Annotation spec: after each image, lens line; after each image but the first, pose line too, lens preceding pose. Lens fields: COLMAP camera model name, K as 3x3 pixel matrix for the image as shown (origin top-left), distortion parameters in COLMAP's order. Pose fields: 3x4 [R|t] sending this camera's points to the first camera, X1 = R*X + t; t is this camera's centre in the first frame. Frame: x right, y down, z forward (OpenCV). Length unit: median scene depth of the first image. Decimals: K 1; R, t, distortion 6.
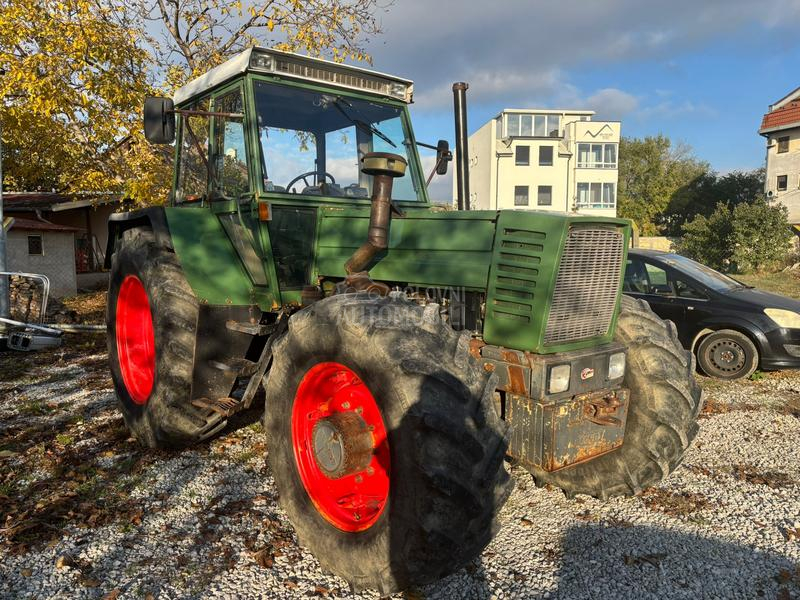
lens RADIAL K [[600.1, 0, 398.9], [0, 600.1, 313.9], [0, 0, 1]] dist [0.052404, -0.058610]
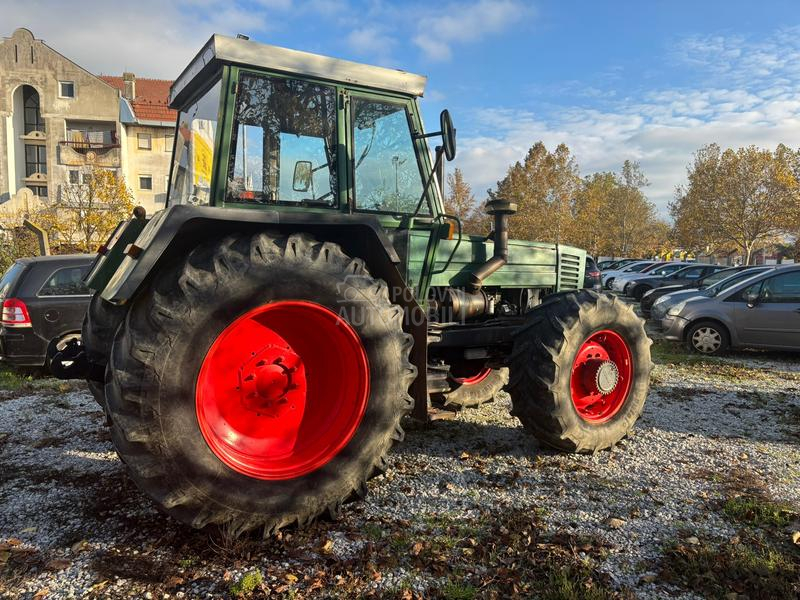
lens RADIAL K [[600.1, 0, 398.9], [0, 600.1, 313.9], [0, 0, 1]] dist [0.052404, -0.058610]
pose [[0.148310, -0.093894, 0.984473, -1.557135], [0.088001, 0.992786, 0.081430, -0.131693], [-0.985018, 0.074557, 0.155503, 1.050281]]
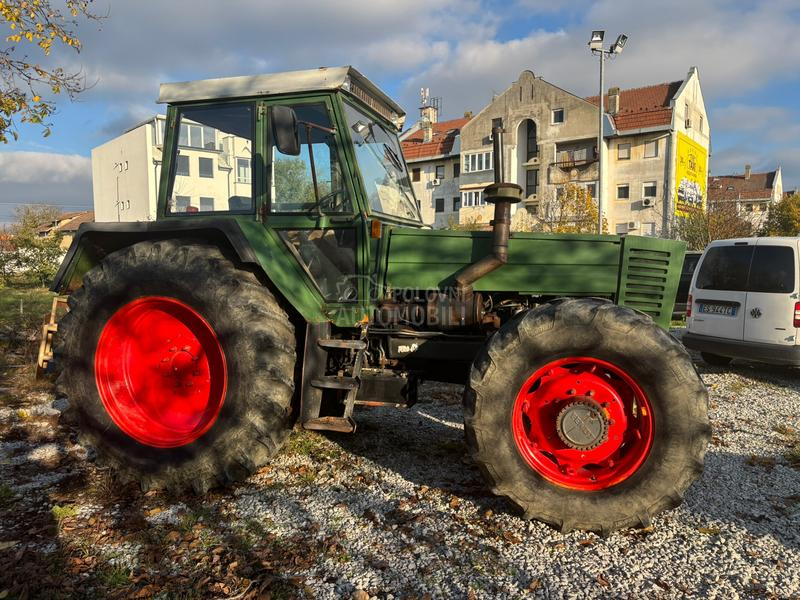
lens RADIAL K [[600.1, 0, 398.9], [0, 600.1, 313.9], [0, 0, 1]] dist [0.052404, -0.058610]
pose [[0.826500, -0.054549, 0.560287, -0.879935], [0.065598, 0.997846, 0.000384, -0.025069], [-0.559101, 0.036437, 0.828298, 0.144459]]
